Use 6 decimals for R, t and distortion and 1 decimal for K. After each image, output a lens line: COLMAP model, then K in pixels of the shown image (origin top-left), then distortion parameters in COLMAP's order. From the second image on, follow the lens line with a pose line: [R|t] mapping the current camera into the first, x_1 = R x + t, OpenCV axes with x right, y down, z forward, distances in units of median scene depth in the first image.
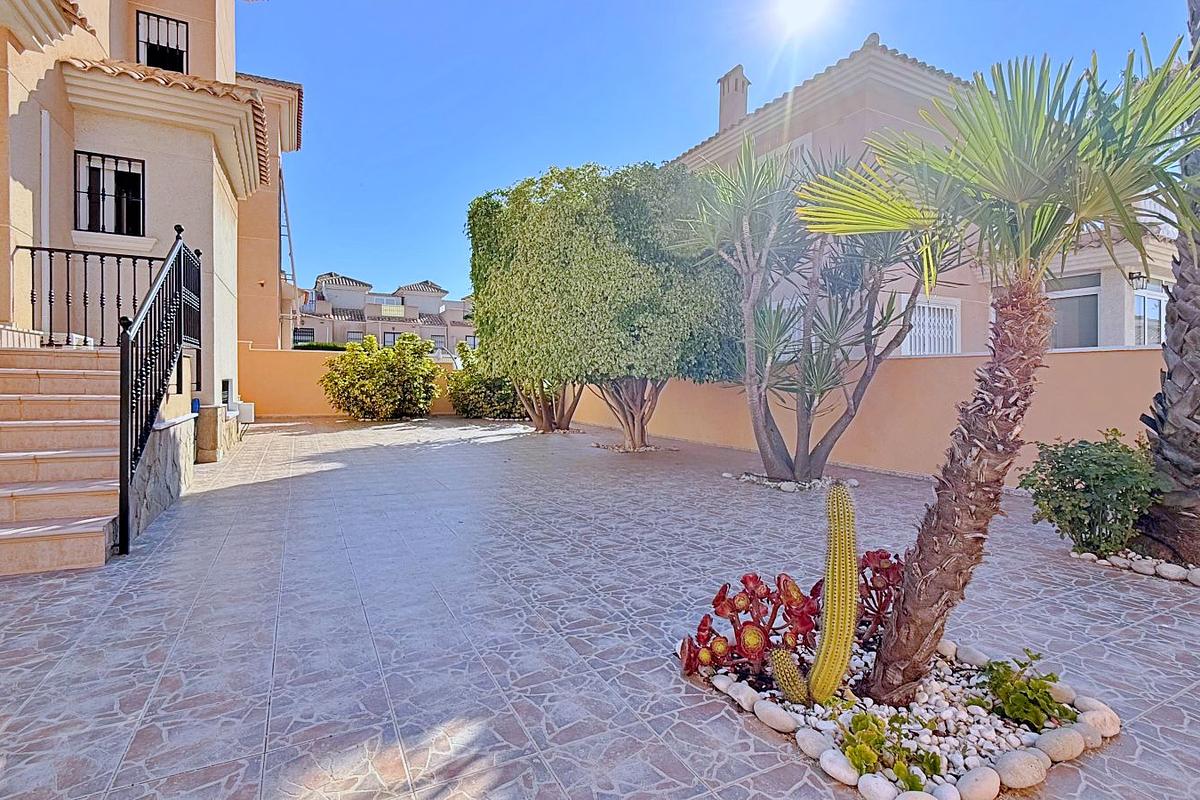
lens RADIAL K [[592.0, 0, 600.0], [0, 592.0, 400.0], [0, 0, 1]] dist [0.002887, 0.000514]
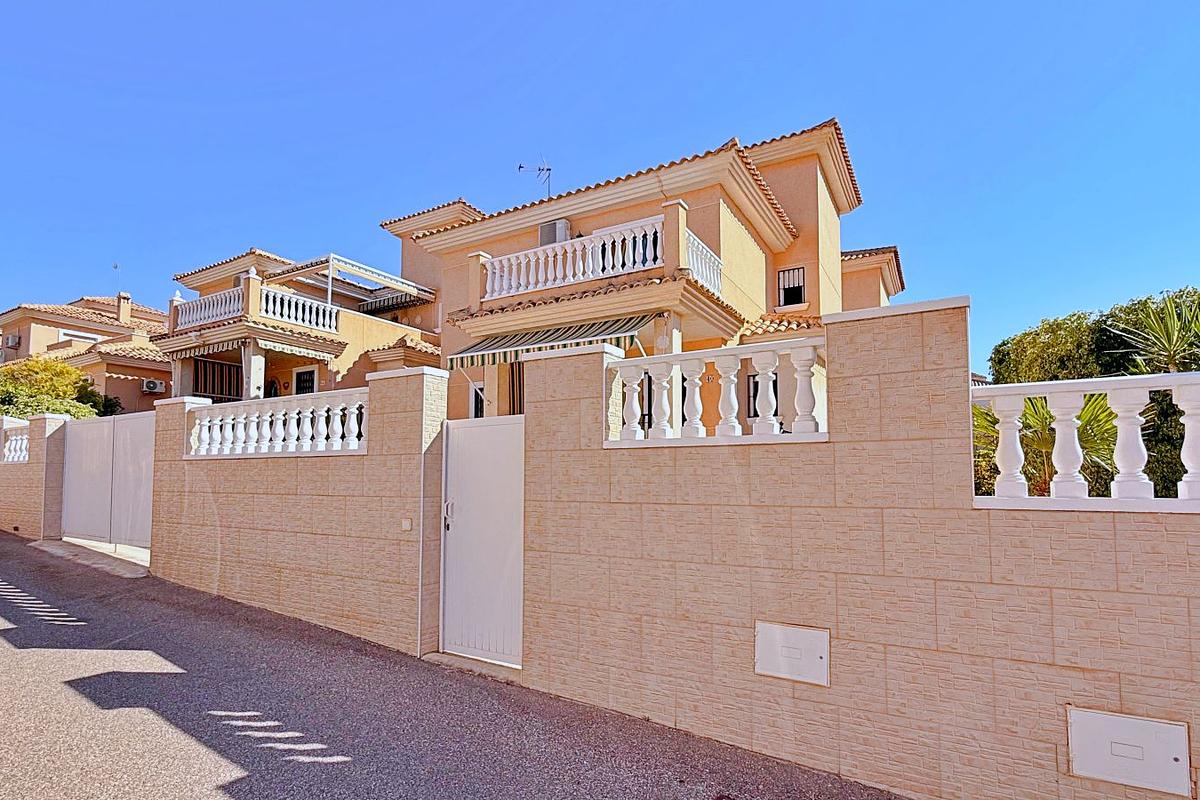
lens RADIAL K [[592.0, 0, 600.0], [0, 592.0, 400.0], [0, 0, 1]] dist [0.002887, 0.000514]
pose [[0.530196, -0.122548, -0.838972, 0.370313], [-0.012307, 0.988283, -0.152136, -0.032956], [0.847786, 0.090987, 0.522476, -0.323117]]
